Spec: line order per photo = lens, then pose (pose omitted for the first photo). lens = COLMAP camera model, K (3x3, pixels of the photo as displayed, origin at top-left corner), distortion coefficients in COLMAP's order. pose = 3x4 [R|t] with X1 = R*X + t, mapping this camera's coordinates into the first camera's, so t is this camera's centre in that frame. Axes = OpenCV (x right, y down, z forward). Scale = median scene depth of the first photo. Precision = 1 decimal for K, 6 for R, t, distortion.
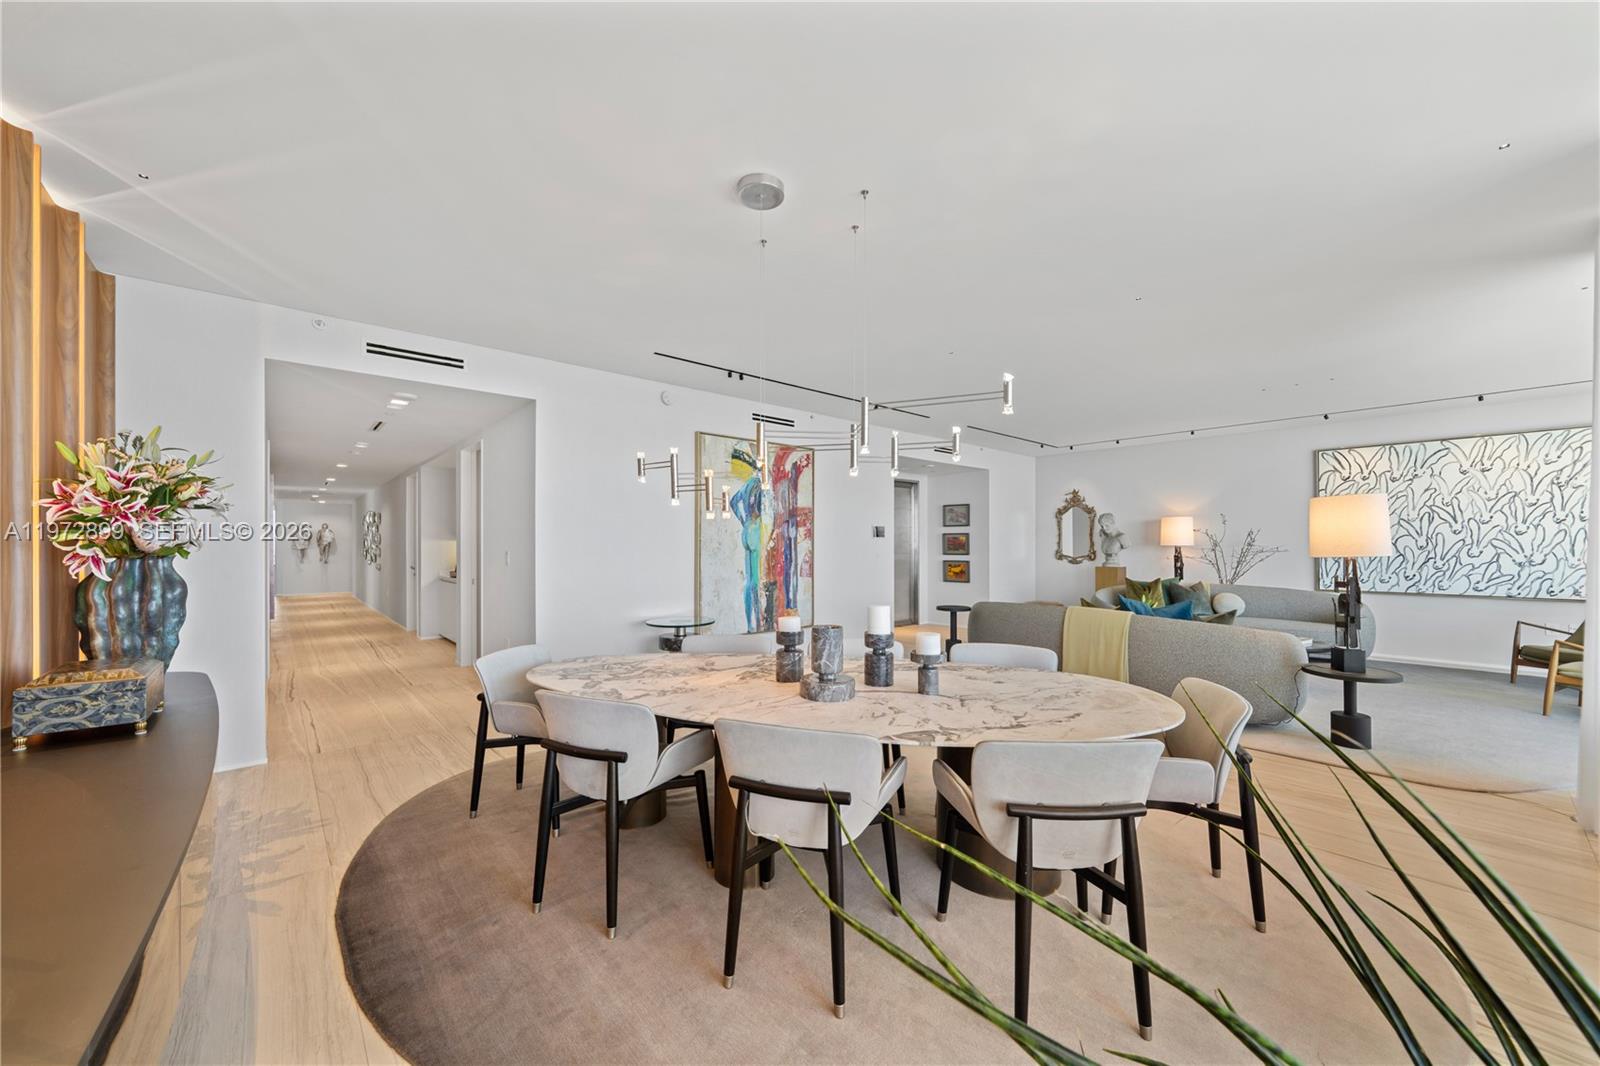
lens RADIAL K [[596.8, 0, 801.7], [0, 596.8, 541.7], [0, 0, 1]] dist [0.005590, -0.001267]
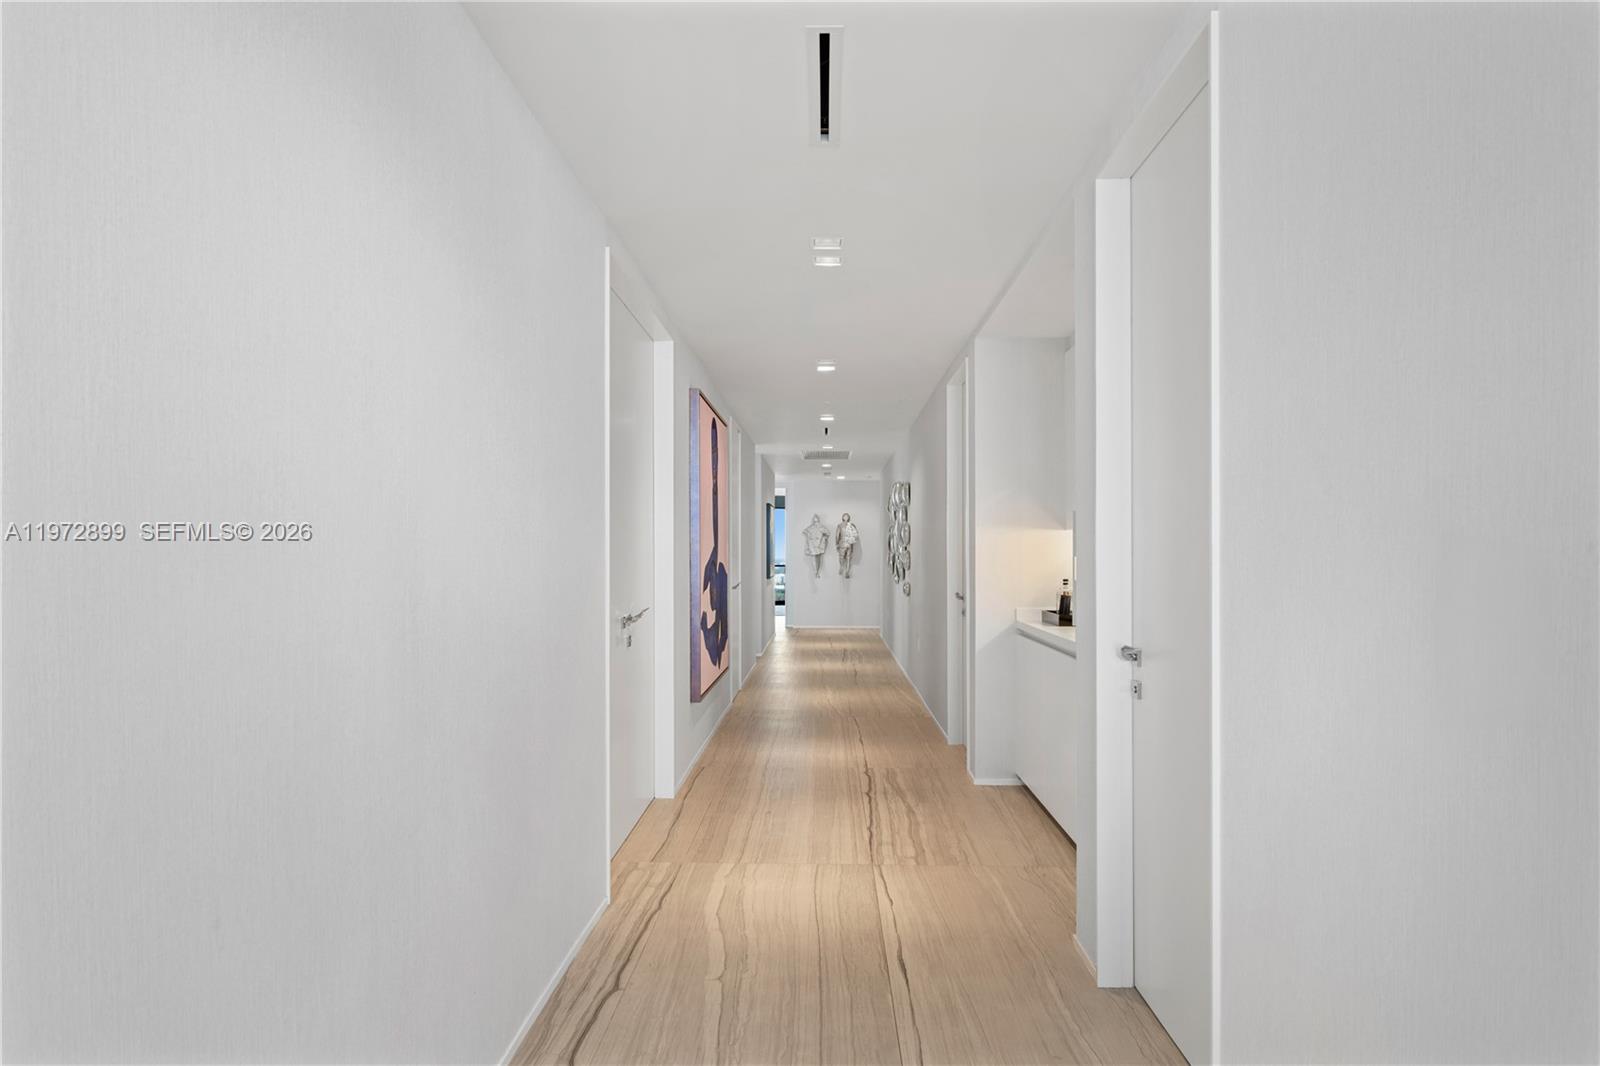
lens RADIAL K [[968.5, 0, 800.9], [0, 968.5, 539.9], [0, 0, 1]] dist [-0.002498, -0.000022]
pose [[0.730768, -0.004956, -0.682608, -0.194091], [-0.001986, 0.999954, -0.009386, 0.007856], [0.682623, 0.008214, 0.730725, 0.309359]]
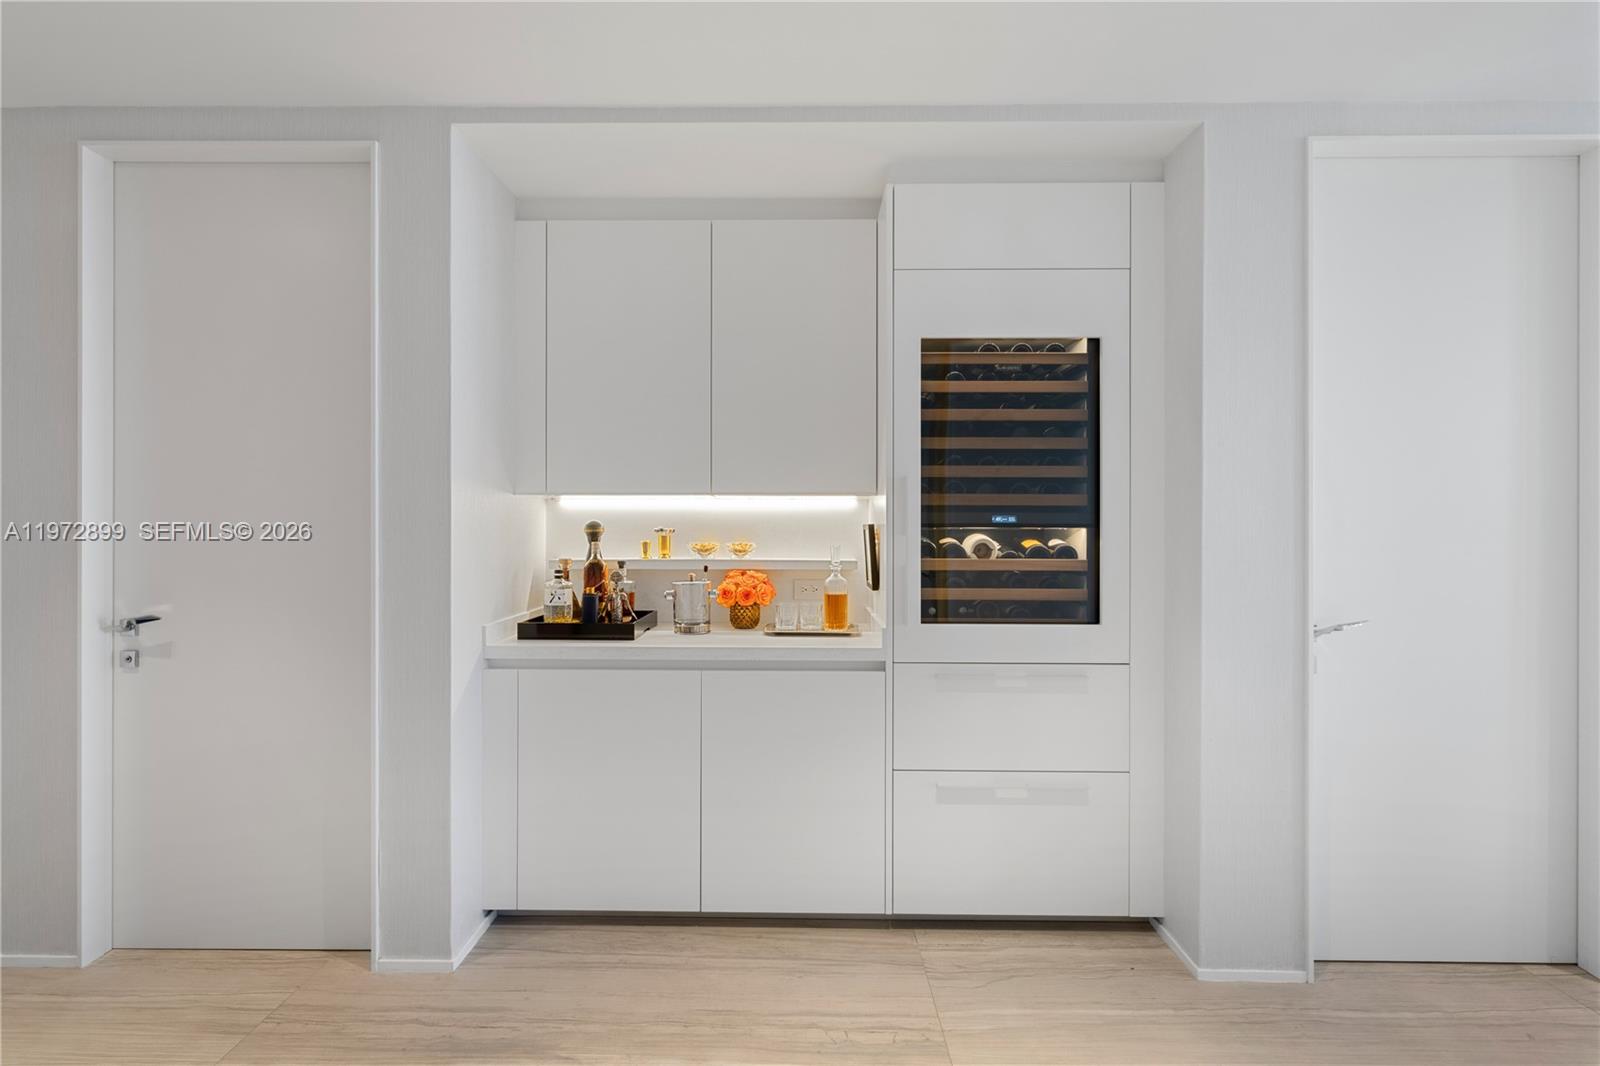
lens RADIAL K [[746.2, 0, 800.3], [0, 746.2, 533.4], [0, 0, 1]] dist [-0.002523, -0.000247]
pose [[0.676279, 0.001275, 0.736644, -0.497647], [0.001132, 0.999996, -0.002770, 0.011132], [-0.736645, 0.002707, 0.676275, 0.495889]]
